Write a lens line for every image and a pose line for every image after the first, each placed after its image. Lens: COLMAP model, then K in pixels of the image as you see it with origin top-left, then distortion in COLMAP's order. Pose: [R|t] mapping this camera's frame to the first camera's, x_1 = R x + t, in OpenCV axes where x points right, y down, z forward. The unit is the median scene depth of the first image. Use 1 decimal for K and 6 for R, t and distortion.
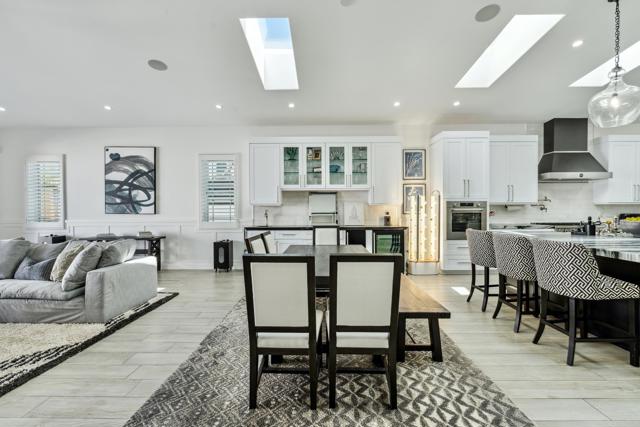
lens RADIAL K [[284.6, 0, 322.8], [0, 284.6, 210.9], [0, 0, 1]] dist [-0.004648, -0.000789]
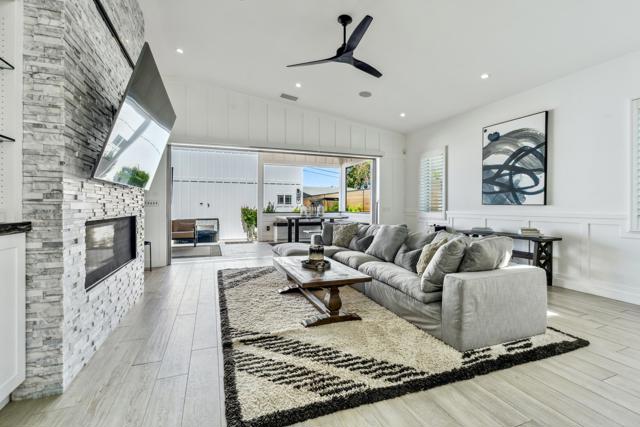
lens RADIAL K [[284.6, 0, 319.0], [0, 284.6, 209.1], [0, 0, 1]] dist [-0.004648, -0.000789]
pose [[0.356938, 0.013350, -0.934033, -0.193202], [-0.010659, 0.999891, 0.010218, 0.029789], [0.934067, 0.006308, 0.357041, 0.325888]]
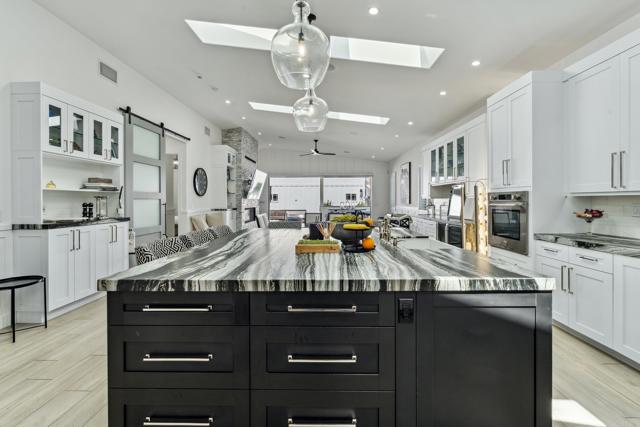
lens RADIAL K [[284.6, 0, 323.9], [0, 284.6, 200.4], [0, 0, 1]] dist [-0.004648, -0.000789]
pose [[0.006062, 0.005180, -0.999968, 1.588863], [-0.005044, 0.999974, 0.005149, -0.020328], [0.999969, 0.005013, 0.006088, 0.772512]]
